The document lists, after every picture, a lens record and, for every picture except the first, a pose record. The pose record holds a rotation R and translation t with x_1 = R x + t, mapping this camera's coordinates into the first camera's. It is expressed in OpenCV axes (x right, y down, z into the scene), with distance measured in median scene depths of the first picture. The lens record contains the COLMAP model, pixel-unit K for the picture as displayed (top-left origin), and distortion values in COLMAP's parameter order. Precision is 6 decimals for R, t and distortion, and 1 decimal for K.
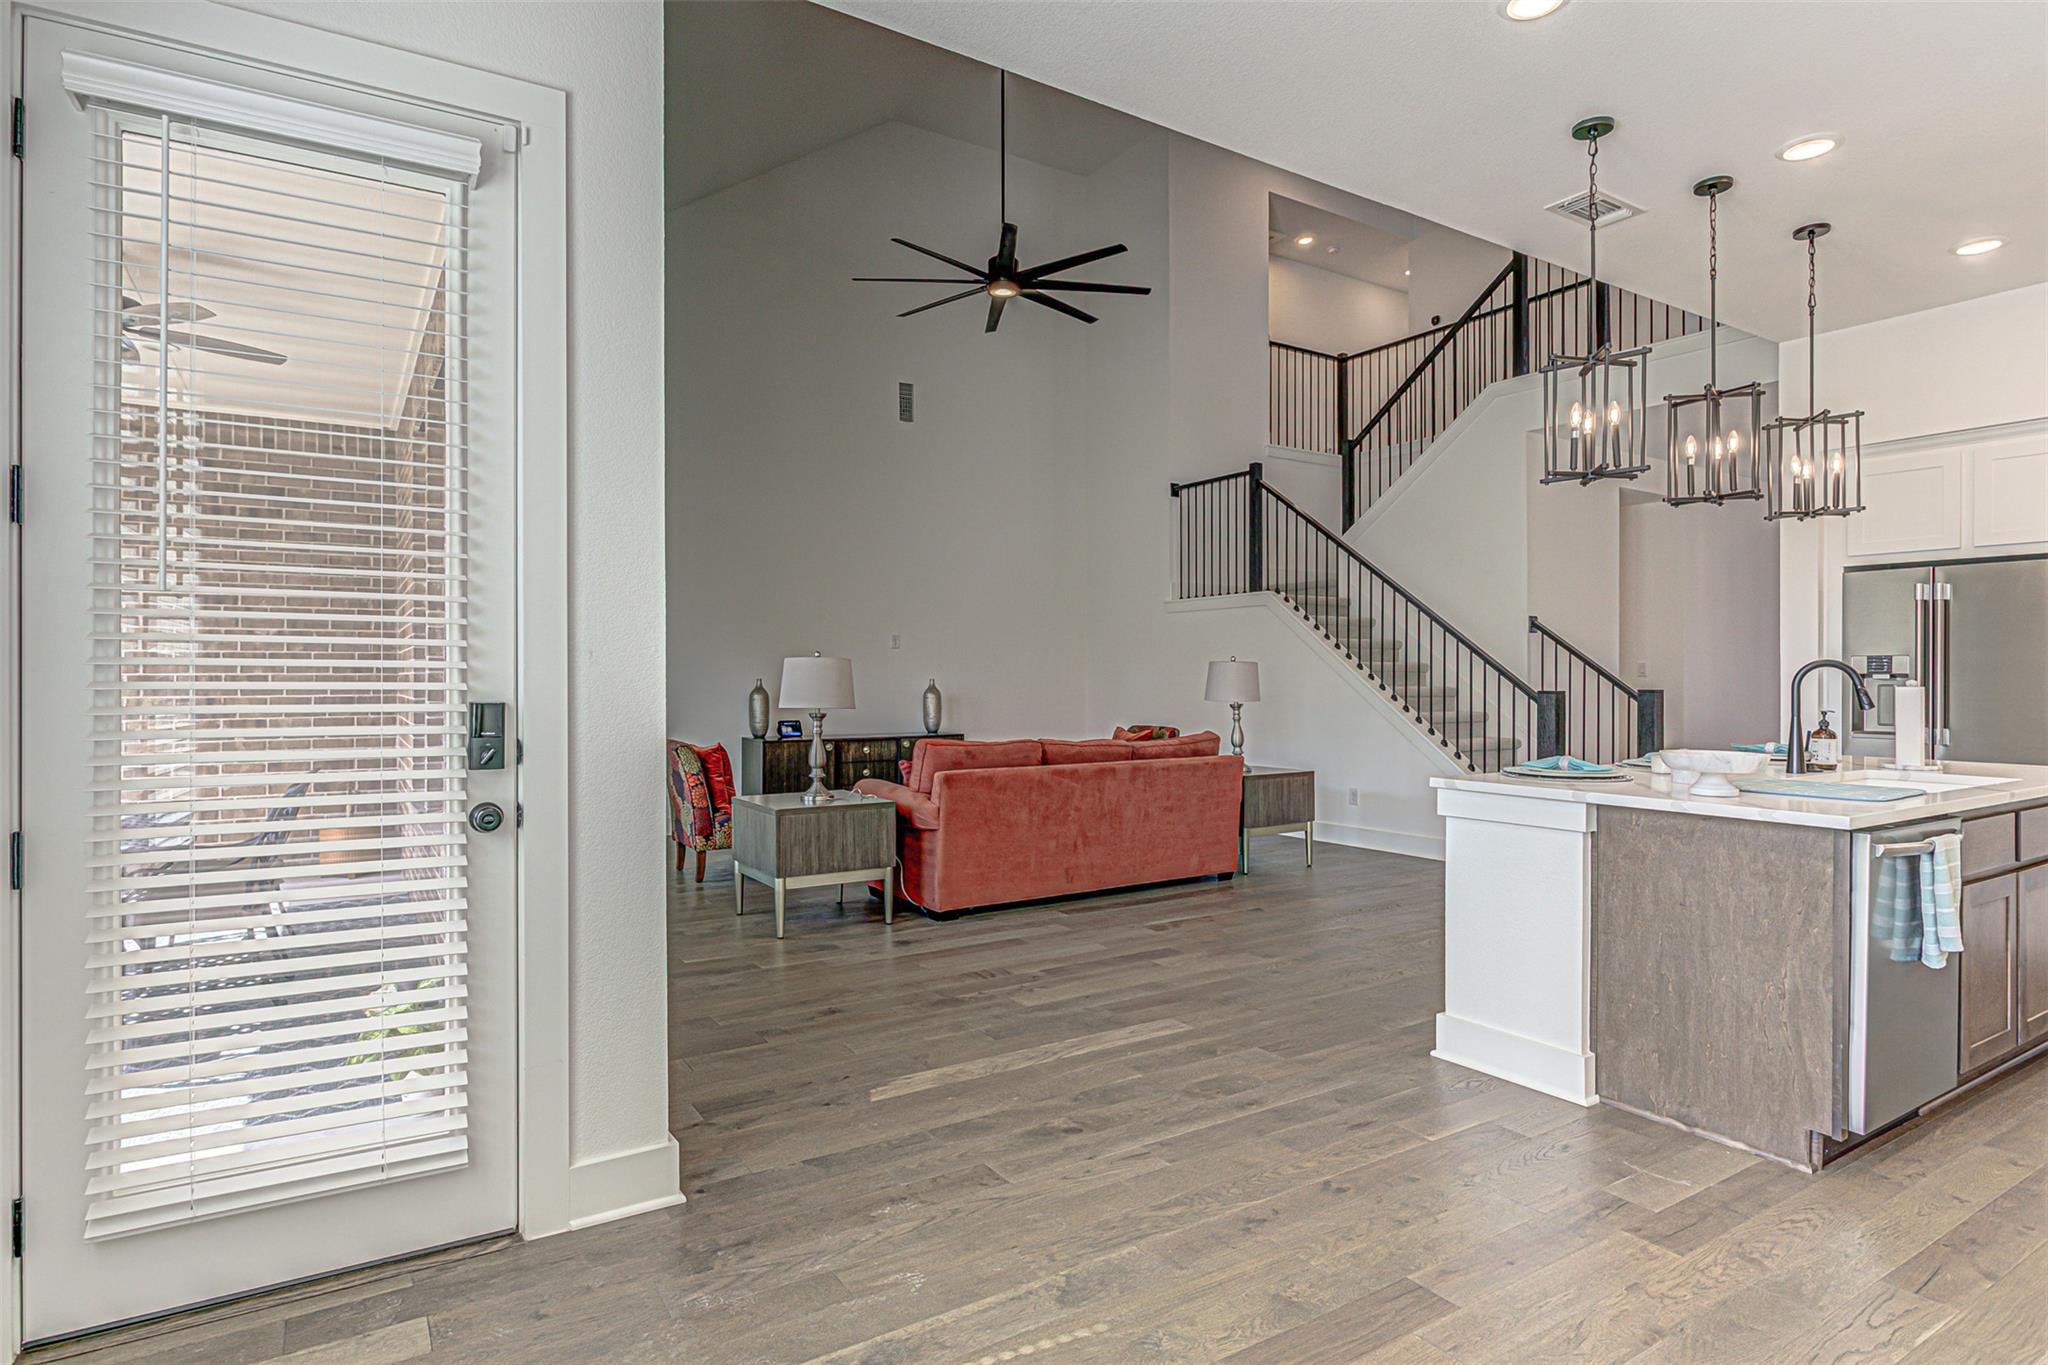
lens RADIAL K [[1030.8, 0, 1017.1], [0, 1030.8, 668.7], [0, 0, 1]] dist [-0.008811, 0.005042]
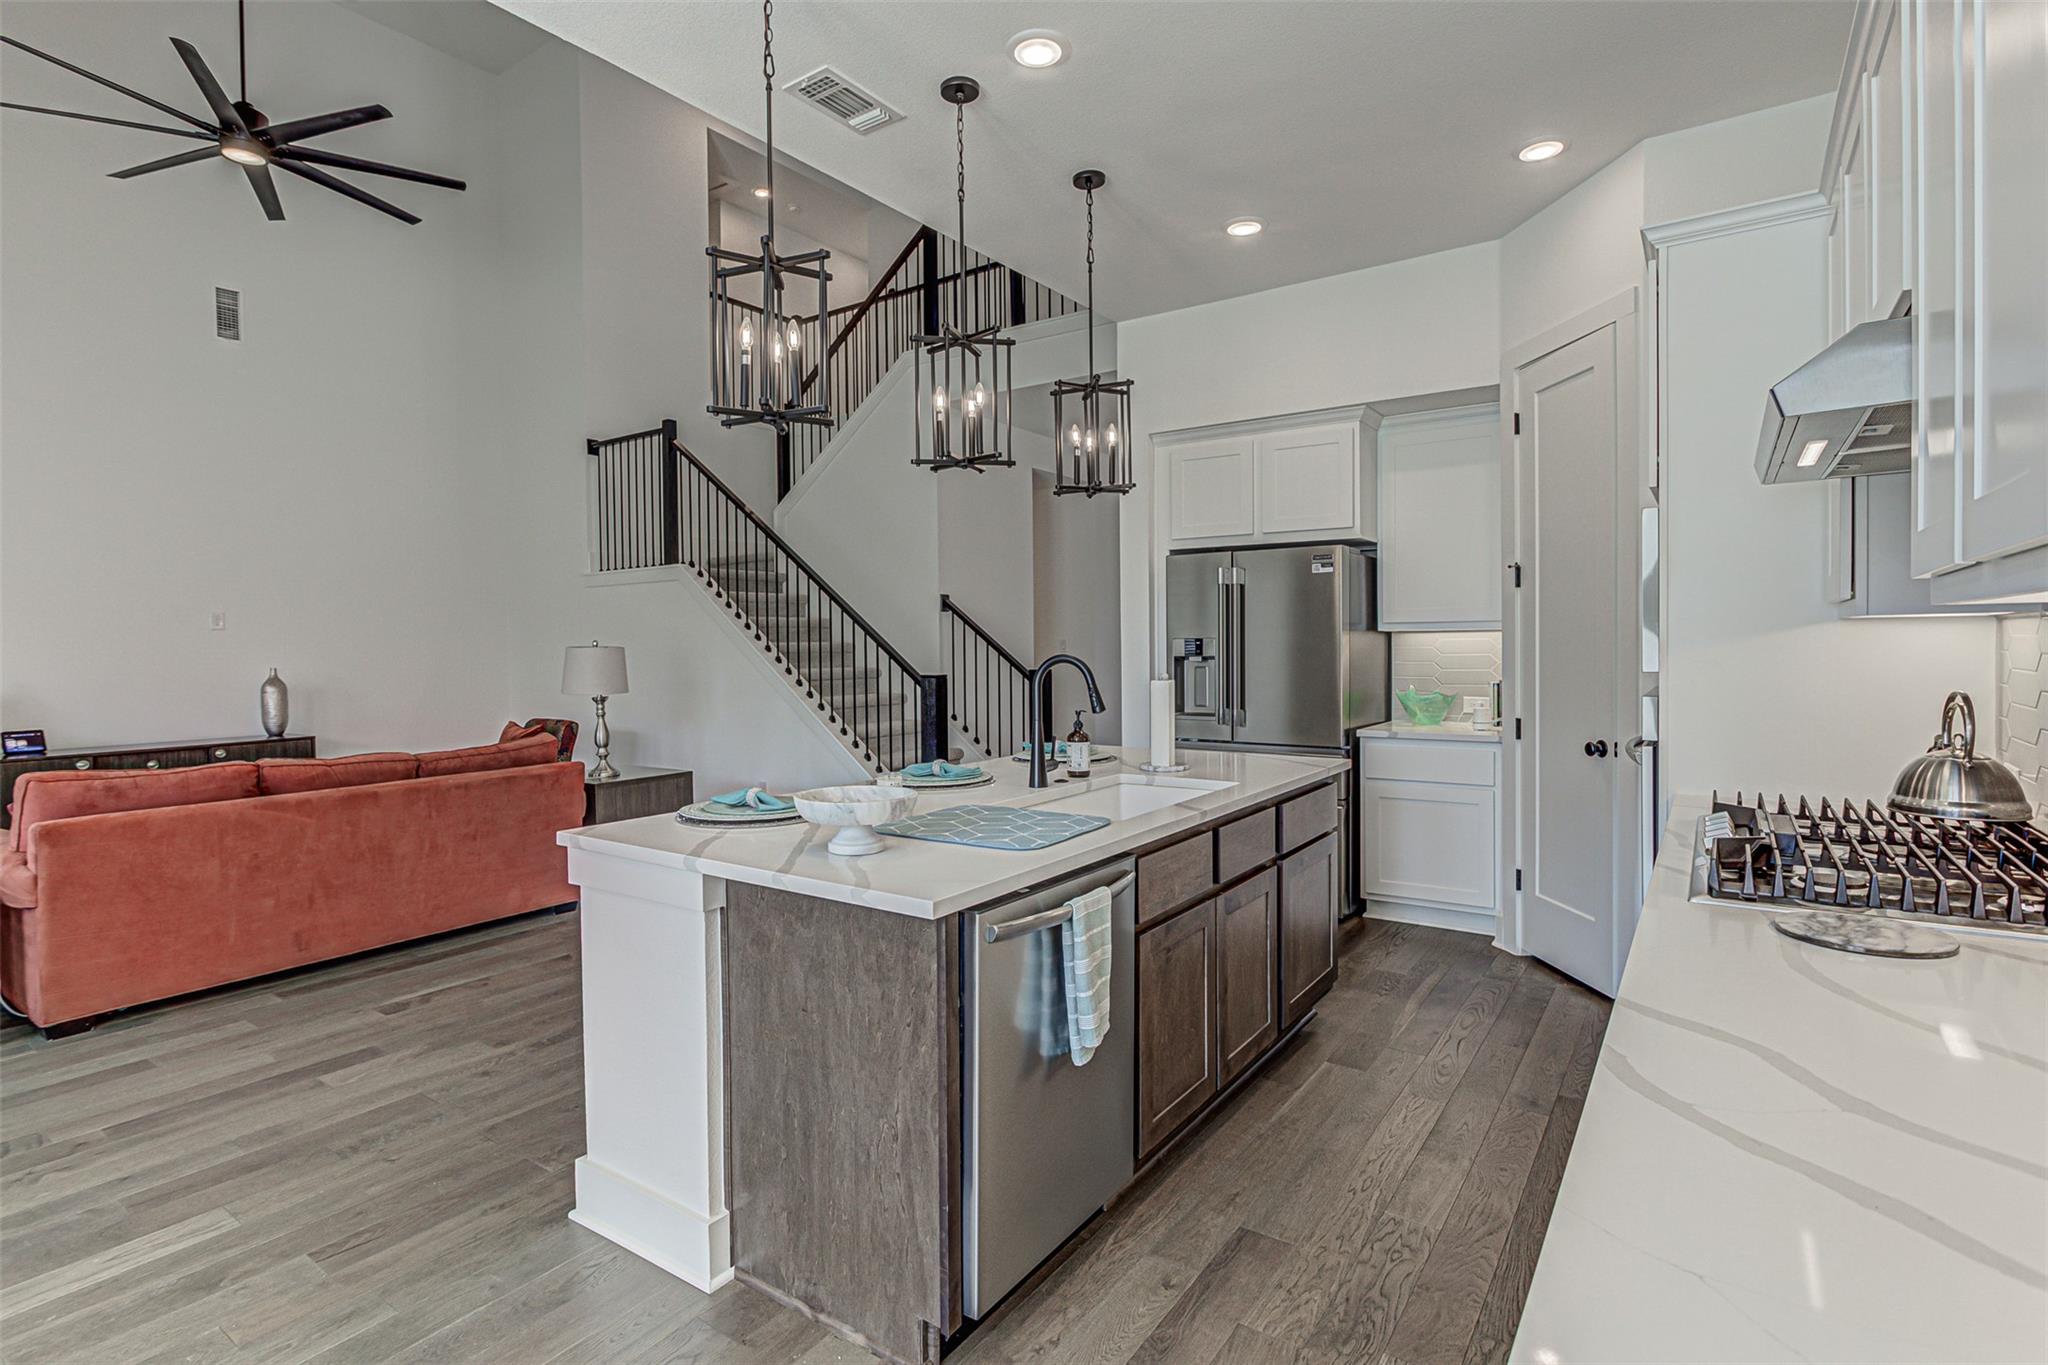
lens RADIAL K [[1030.8, 0, 968.0], [0, 1030.8, 665.1], [0, 0, 1]] dist [-0.008811, 0.005042]
pose [[0.920895, -0.019928, 0.389301, 0.277180], [0.011081, 0.999627, 0.024959, -0.016881], [-0.389653, -0.018671, 0.920772, 0.171146]]
